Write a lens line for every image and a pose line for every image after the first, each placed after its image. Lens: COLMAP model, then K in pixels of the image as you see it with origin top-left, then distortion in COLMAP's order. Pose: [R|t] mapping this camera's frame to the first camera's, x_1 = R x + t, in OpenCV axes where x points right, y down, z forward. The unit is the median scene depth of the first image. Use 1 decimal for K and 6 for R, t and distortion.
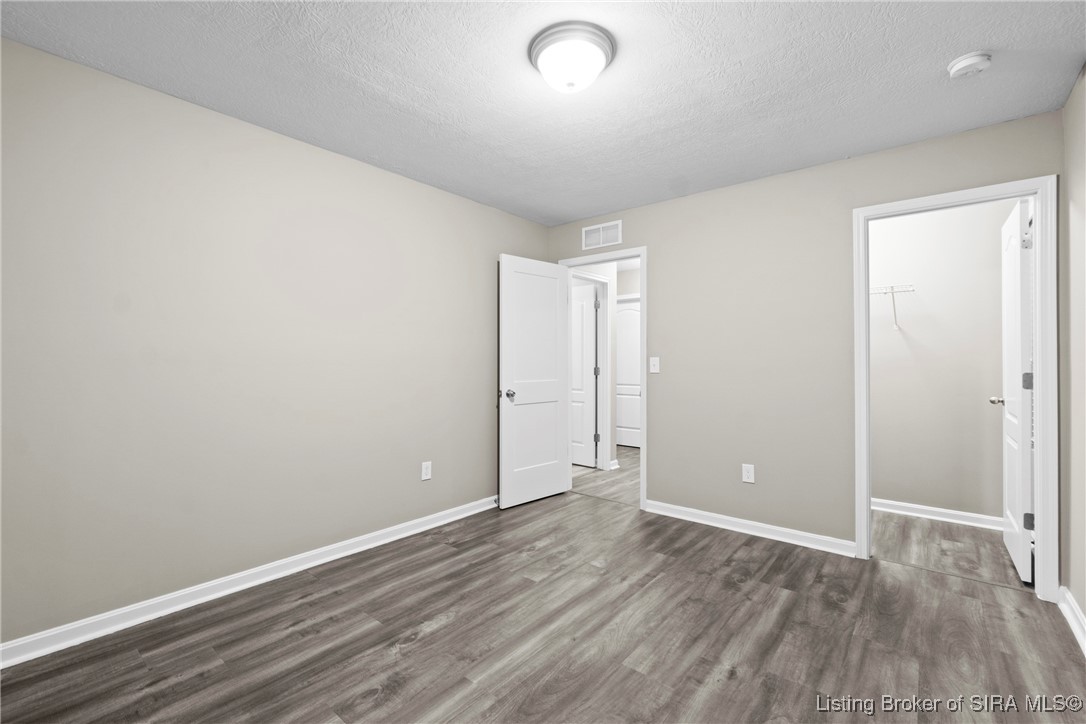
lens RADIAL K [[472.5, 0, 545.8], [0, 472.5, 357.5], [0, 0, 1]] dist [-0.005743, 0.001970]
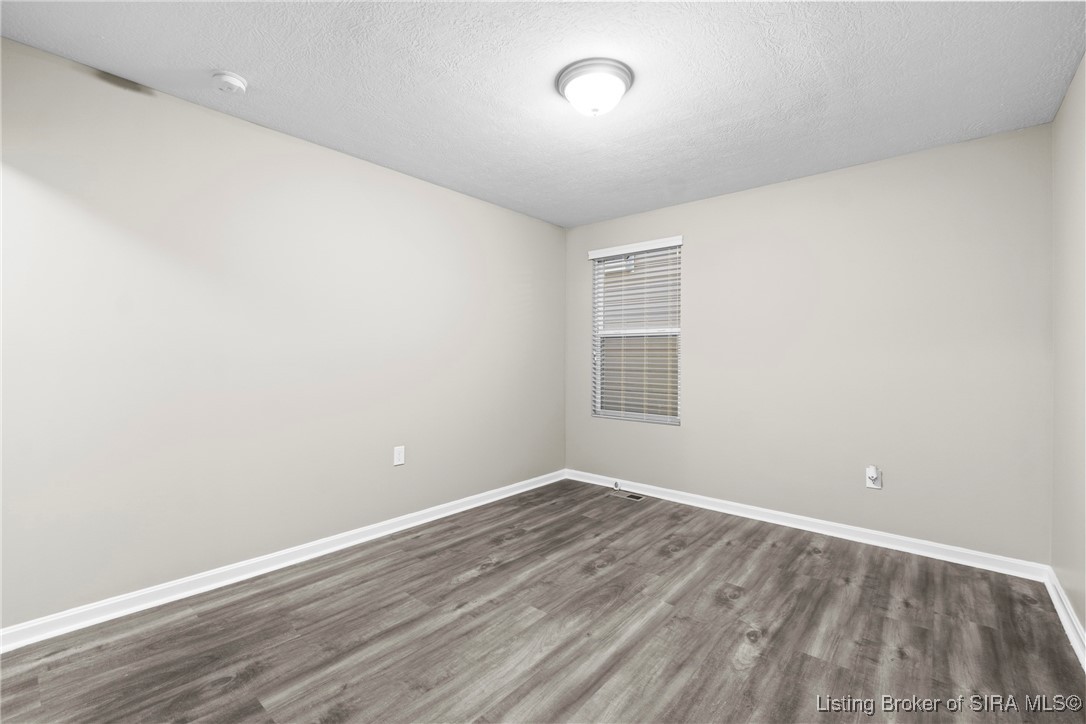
lens RADIAL K [[472.5, 0, 546.4], [0, 472.5, 362.8], [0, 0, 1]] dist [-0.005743, 0.001970]
pose [[-0.999901, -0.009582, 0.010330, 0.144083], [-0.009509, 0.999930, 0.007096, 0.015289], [-0.010397, 0.006997, -0.999921, 1.995469]]
